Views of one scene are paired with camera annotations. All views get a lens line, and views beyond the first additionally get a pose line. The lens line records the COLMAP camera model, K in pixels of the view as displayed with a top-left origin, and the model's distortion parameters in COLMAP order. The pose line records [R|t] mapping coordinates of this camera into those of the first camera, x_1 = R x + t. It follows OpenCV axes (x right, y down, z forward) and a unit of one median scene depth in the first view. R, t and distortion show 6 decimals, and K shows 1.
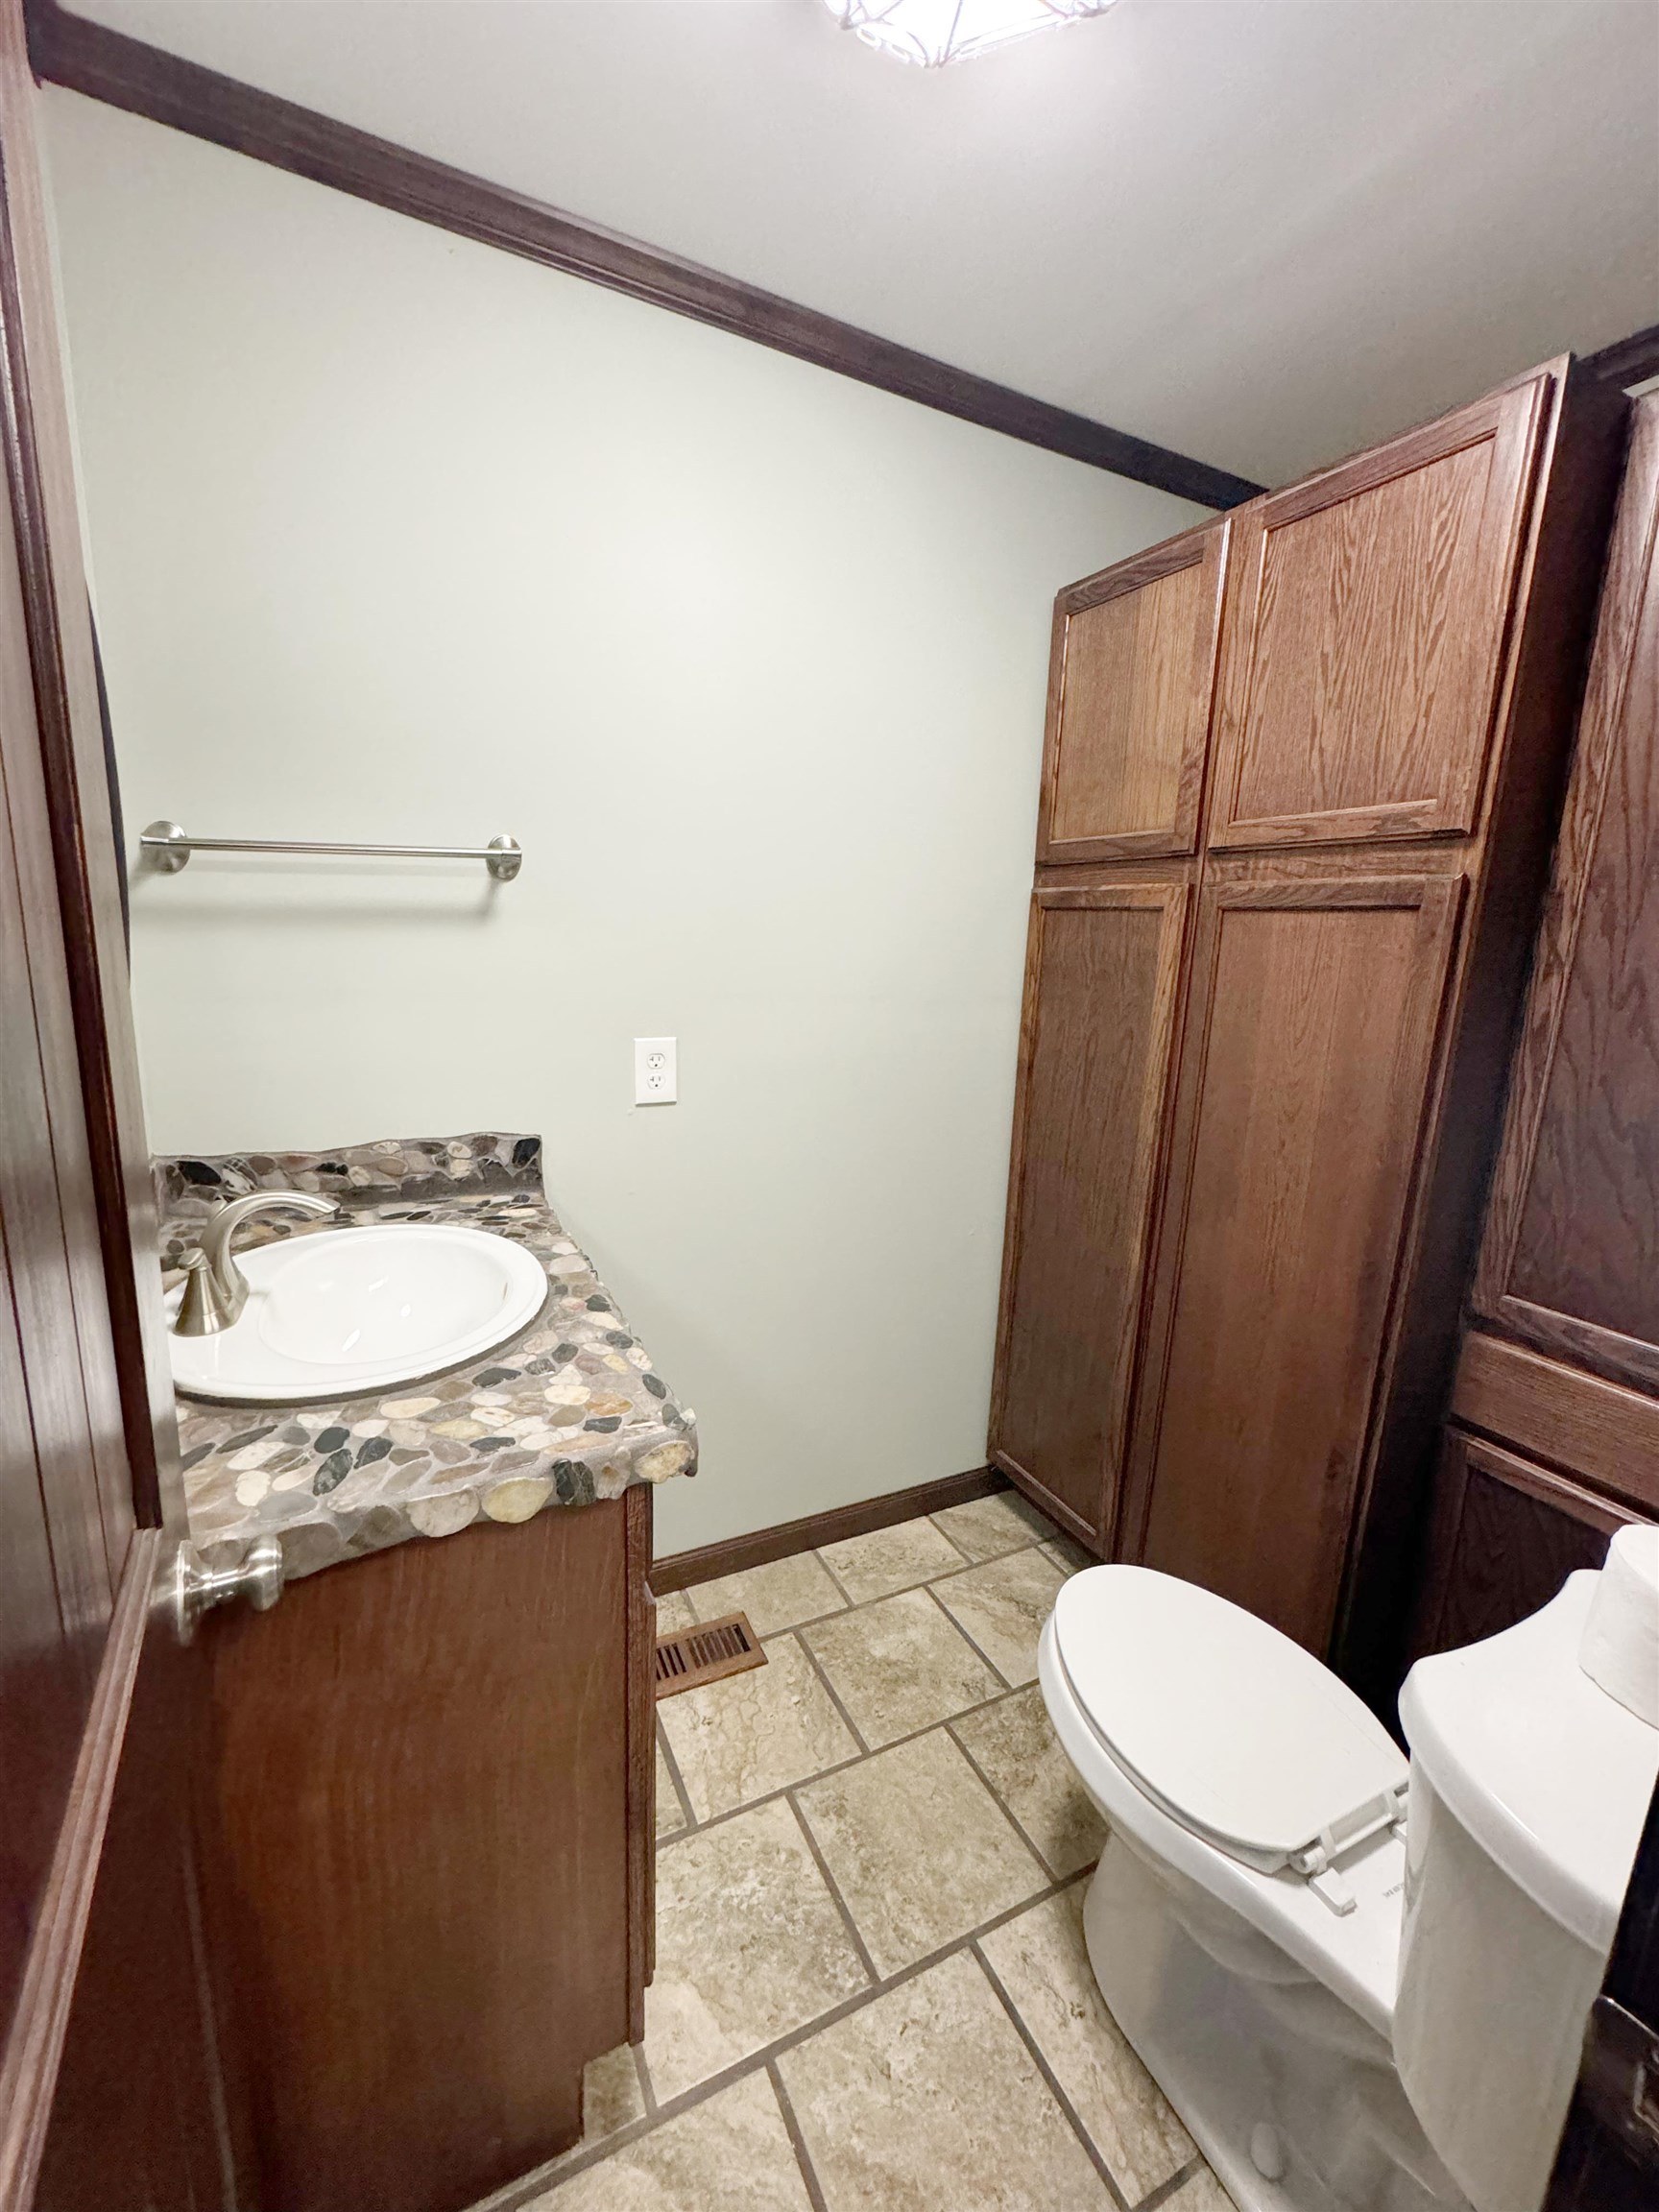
lens RADIAL K [[881.7, 0, 829.9], [0, 881.7, 1105.4], [0, 0, 1]] dist [-0.009195, 0.002465]
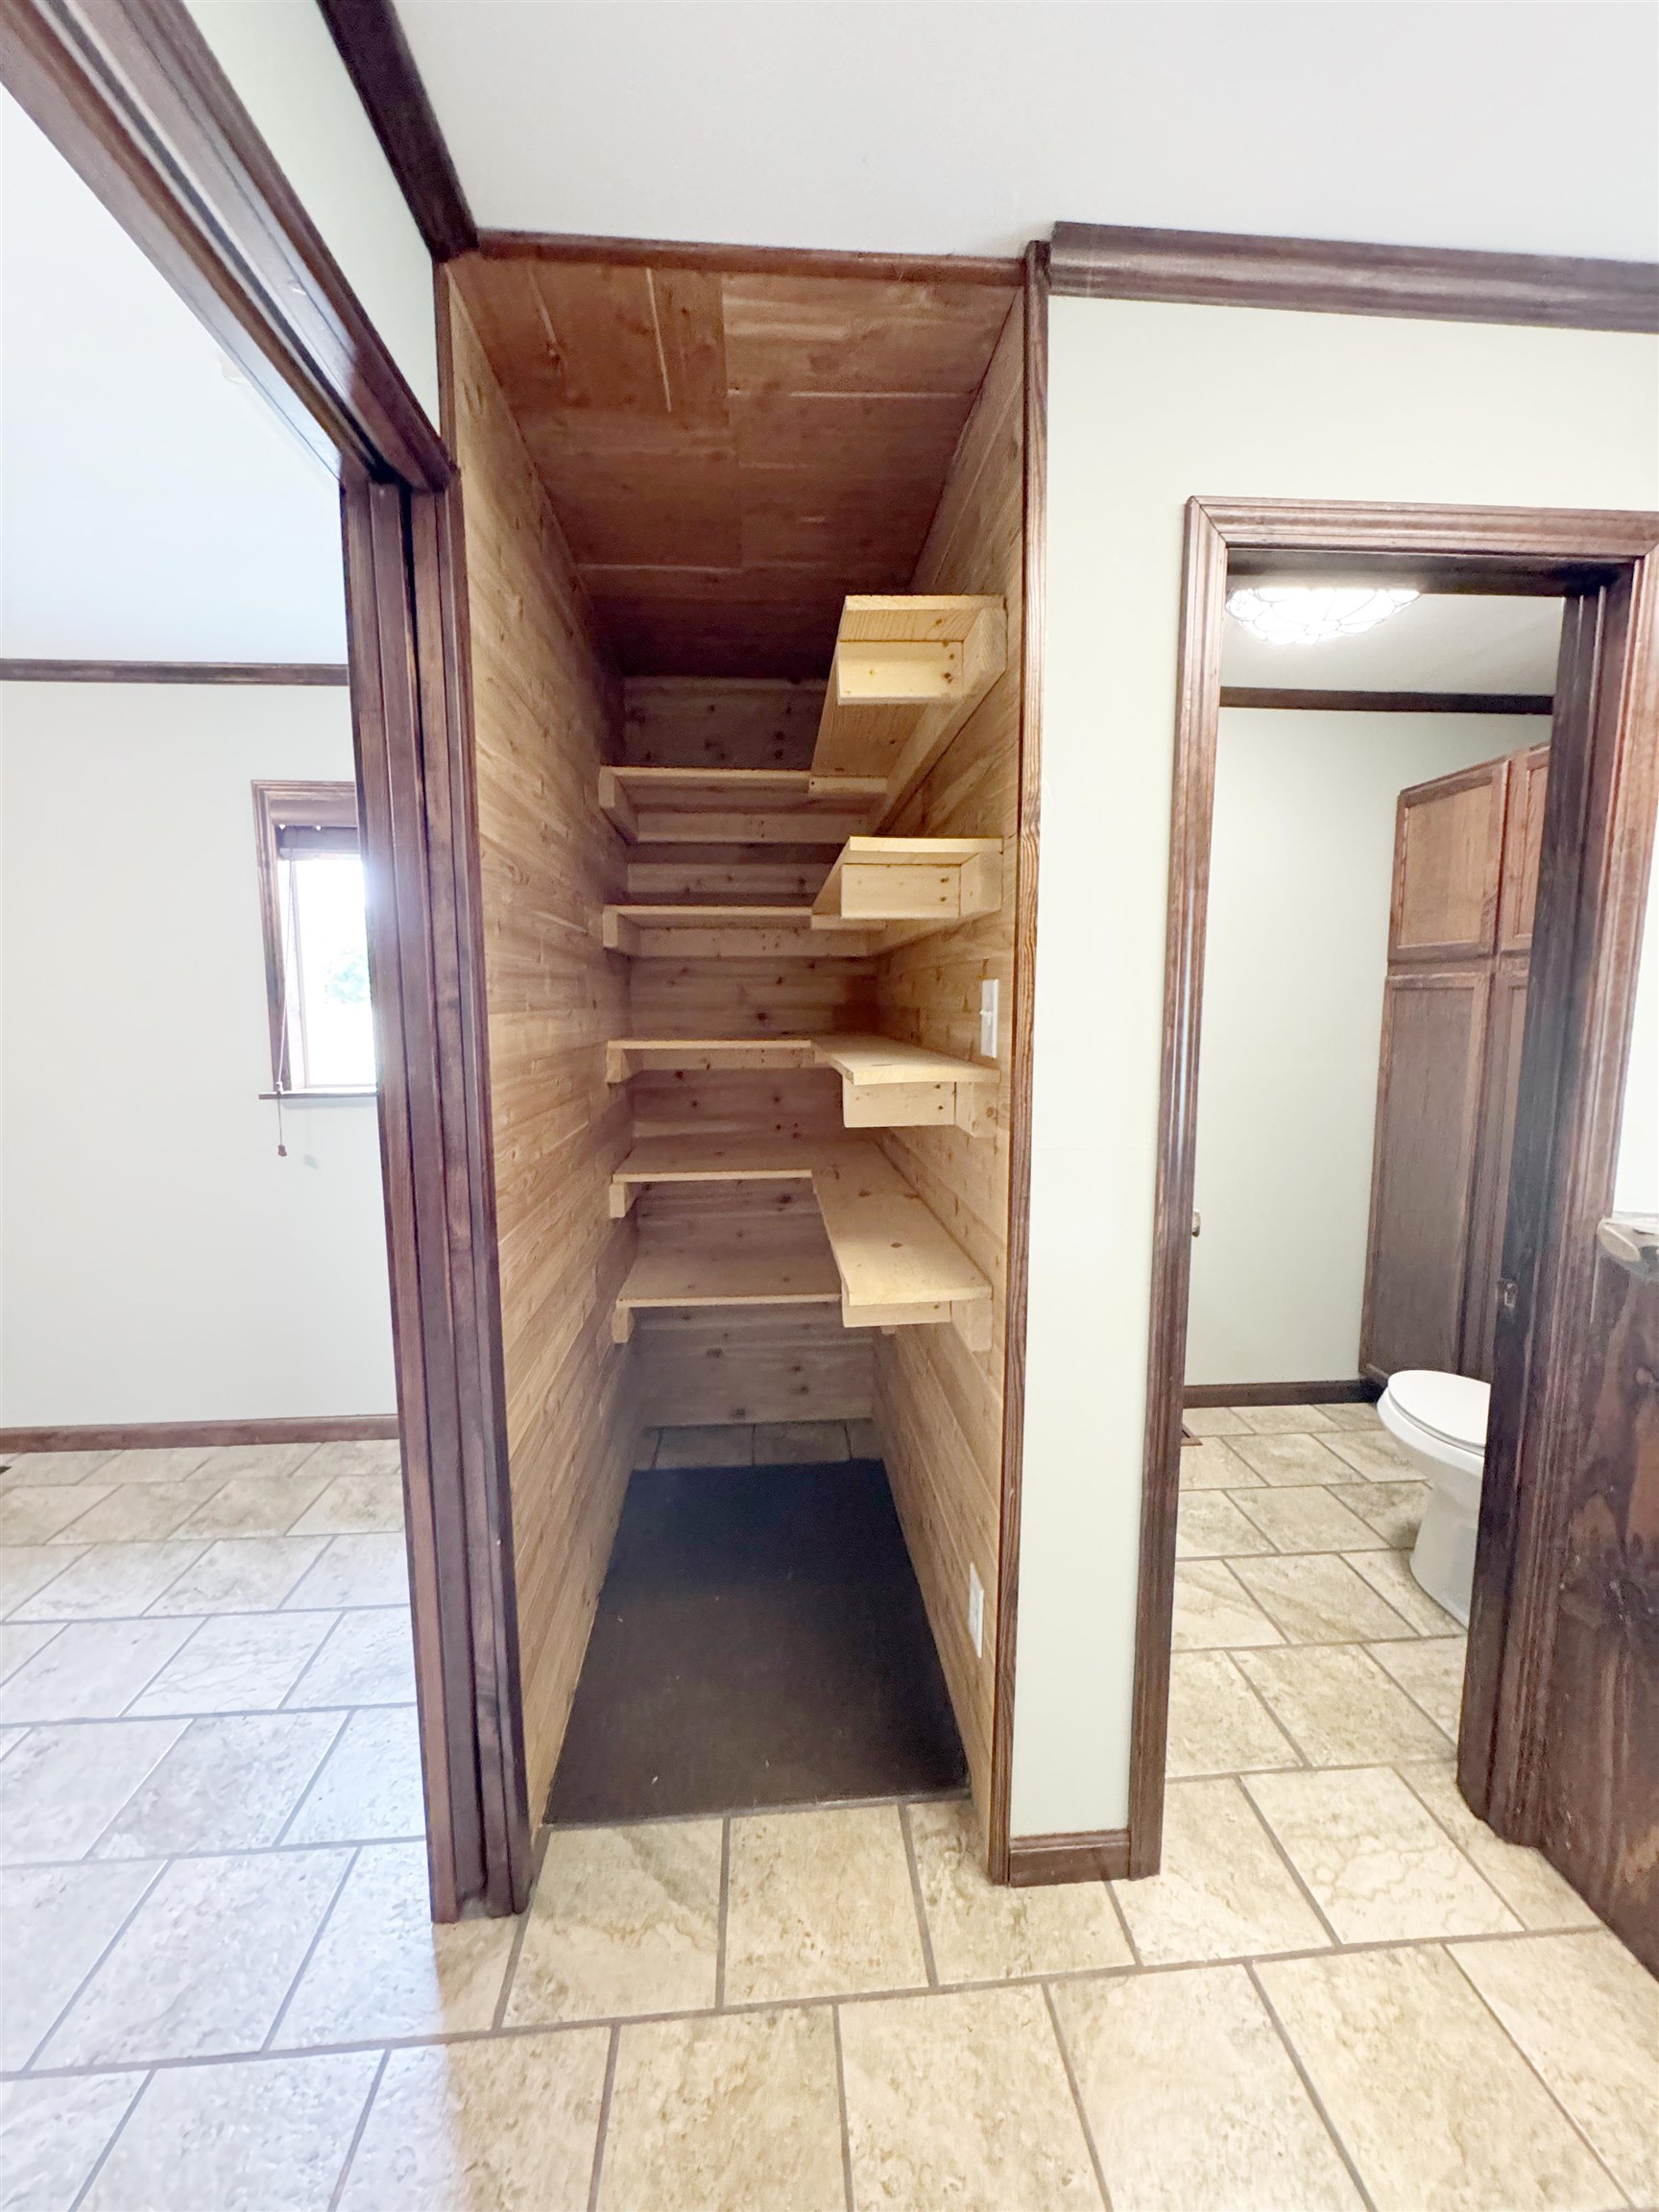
lens RADIAL K [[881.7, 0, 821.0], [0, 881.7, 1105.4], [0, 0, 1]] dist [-0.009195, 0.002465]
pose [[0.919366, 0.003223, -0.393391, -0.079750], [-0.036916, 0.996261, -0.078113, 0.147447], [0.391668, 0.086337, 0.916047, -0.850455]]
